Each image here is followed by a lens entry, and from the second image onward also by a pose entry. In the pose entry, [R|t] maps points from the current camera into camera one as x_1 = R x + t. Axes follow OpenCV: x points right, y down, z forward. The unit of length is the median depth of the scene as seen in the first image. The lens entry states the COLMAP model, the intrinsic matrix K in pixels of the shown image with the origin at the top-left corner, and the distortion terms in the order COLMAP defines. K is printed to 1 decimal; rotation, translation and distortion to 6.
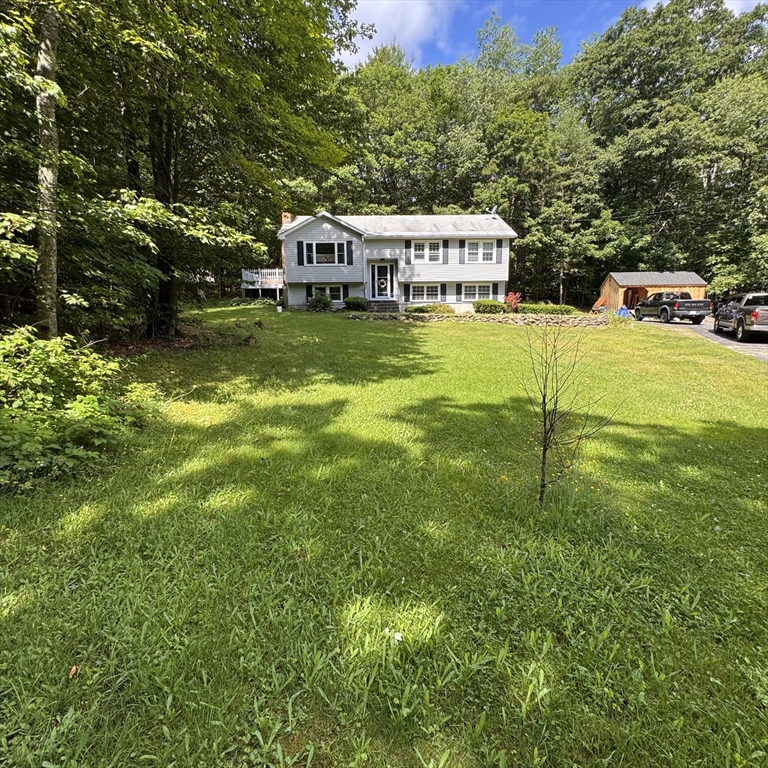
lens RADIAL K [[407.3, 0, 386.7], [0, 407.3, 383.3], [0, 0, 1]] dist [-0.005429, 0.001665]
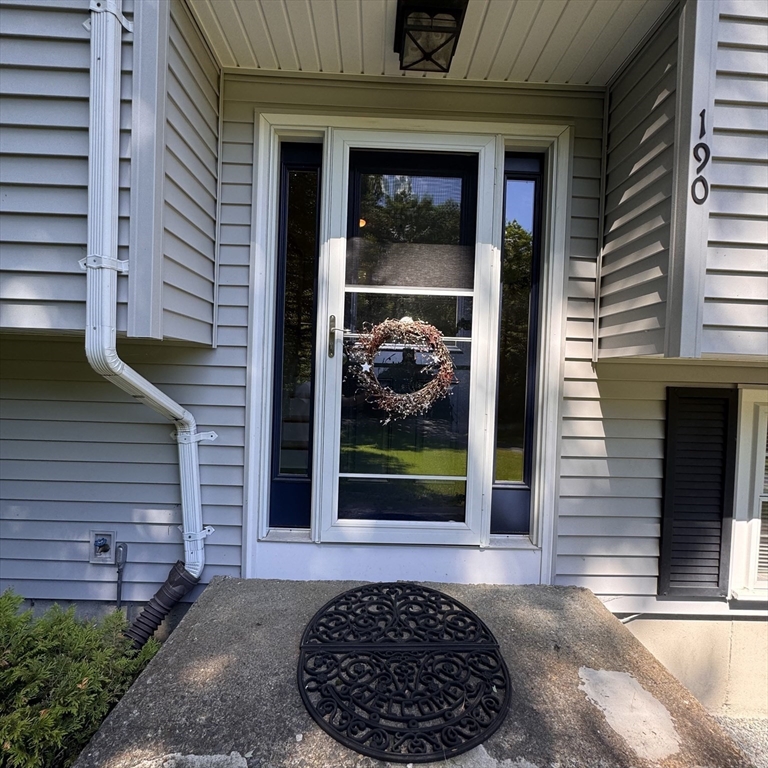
lens RADIAL K [[407.3, 0, 388.5], [0, 407.3, 383.6], [0, 0, 1]] dist [-0.005429, 0.001665]
pose [[0.998729, 0.050325, -0.002724, -0.013653], [-0.050270, 0.990886, -0.124970, -0.233544], [-0.003590, 0.124949, 0.992157, 0.928366]]
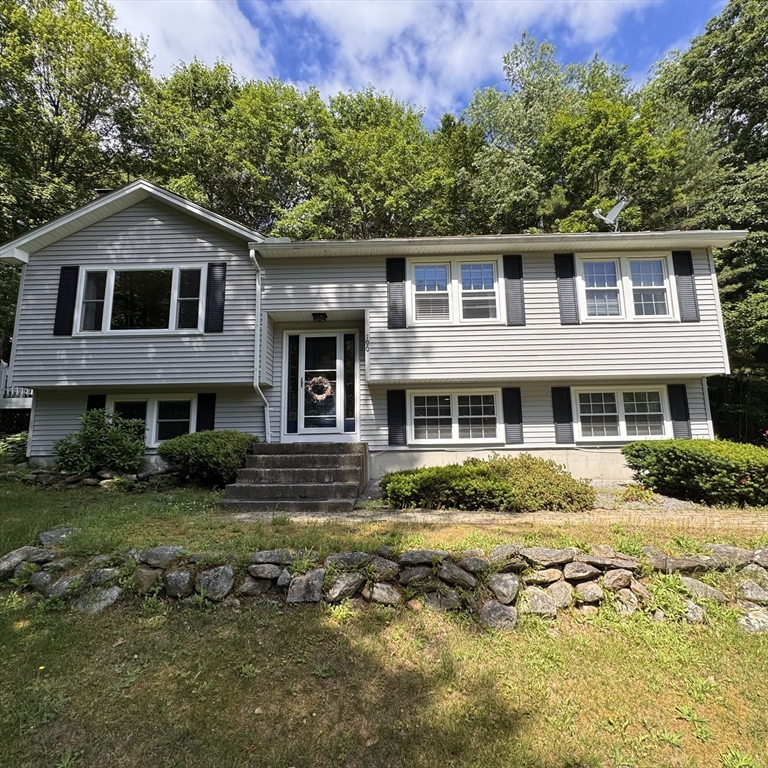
lens RADIAL K [[407.3, 0, 381.8], [0, 407.3, 380.9], [0, 0, 1]] dist [-0.005429, 0.001665]
pose [[0.998810, -0.010782, -0.047556, 0.054026], [-0.004194, 0.952640, -0.304072, -0.154681], [0.048582, 0.303910, 0.951461, 0.699476]]
